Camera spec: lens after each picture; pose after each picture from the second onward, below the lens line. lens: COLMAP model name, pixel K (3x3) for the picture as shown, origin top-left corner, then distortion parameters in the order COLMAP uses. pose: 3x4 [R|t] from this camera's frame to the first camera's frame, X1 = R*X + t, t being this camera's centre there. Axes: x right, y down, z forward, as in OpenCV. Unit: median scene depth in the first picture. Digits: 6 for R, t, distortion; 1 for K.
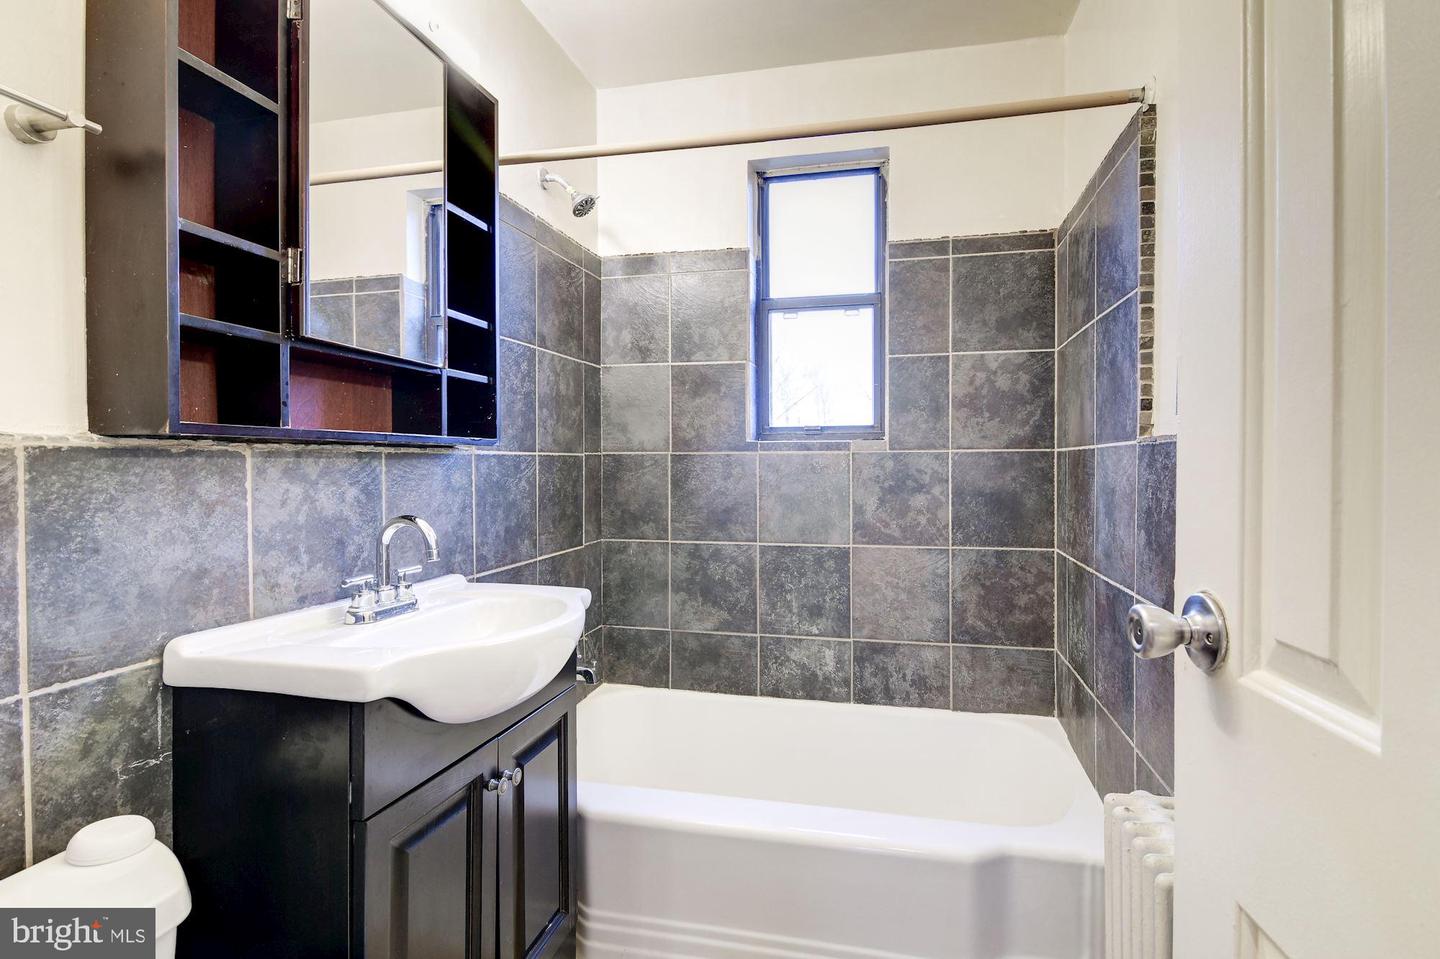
lens RADIAL K [[703.9, 0, 728.4], [0, 703.9, 470.0], [0, 0, 1]] dist [0.009101, -0.008532]
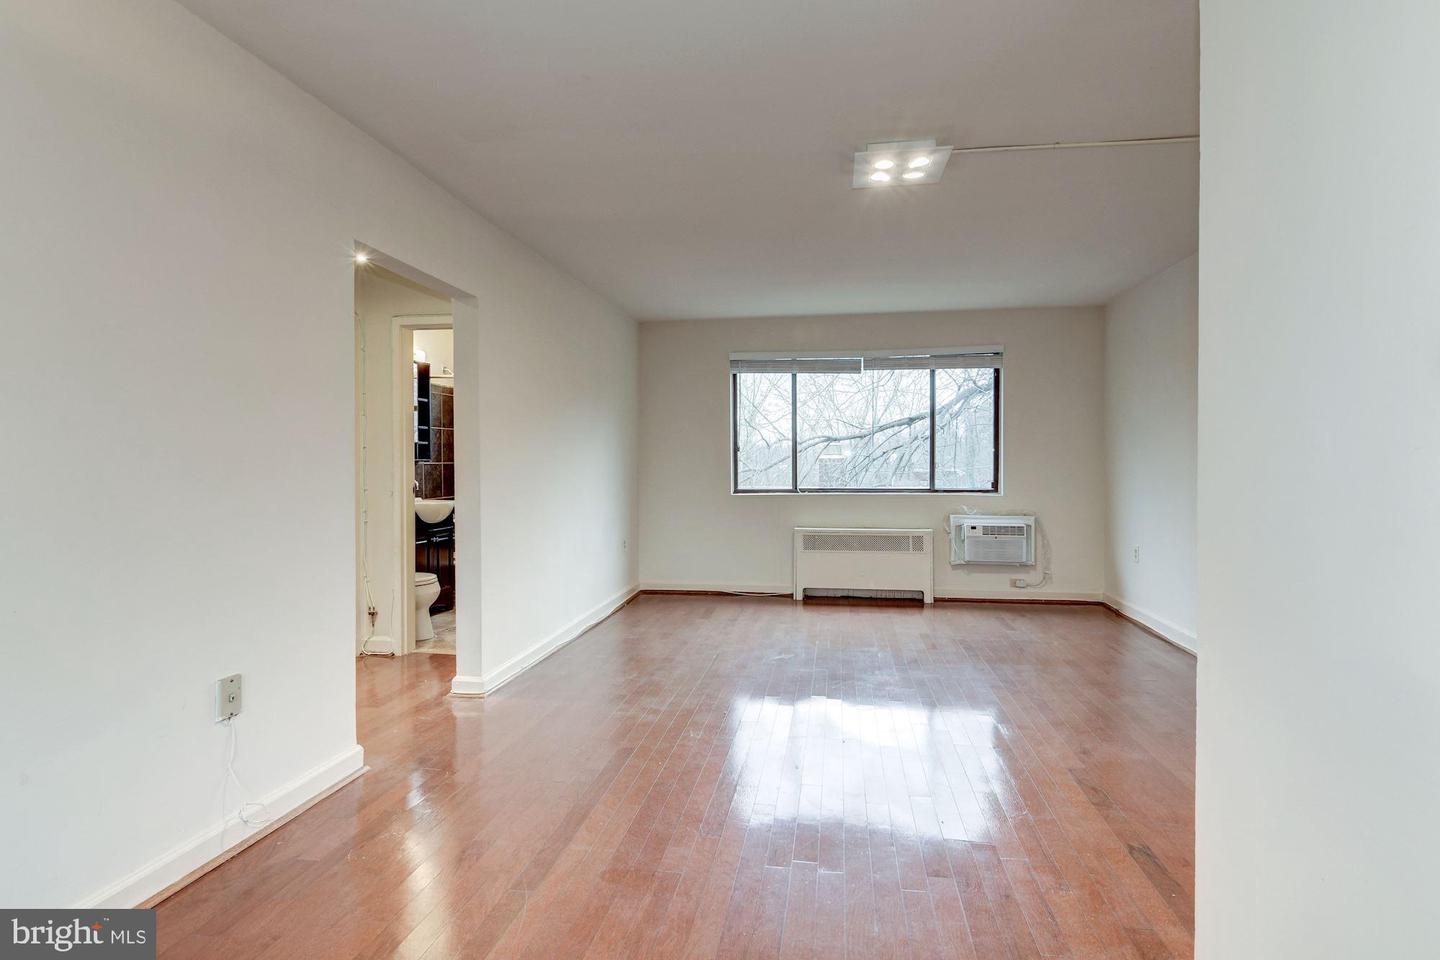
lens RADIAL K [[750.9, 0, 734.8], [0, 750.9, 475.4], [0, 0, 1]] dist [0.014356, -0.013135]
pose [[0.994293, -0.006941, 0.106453, 0.680031], [0.007259, 0.999970, -0.002600, 0.049603], [-0.106432, 0.003358, 0.994314, -2.521250]]
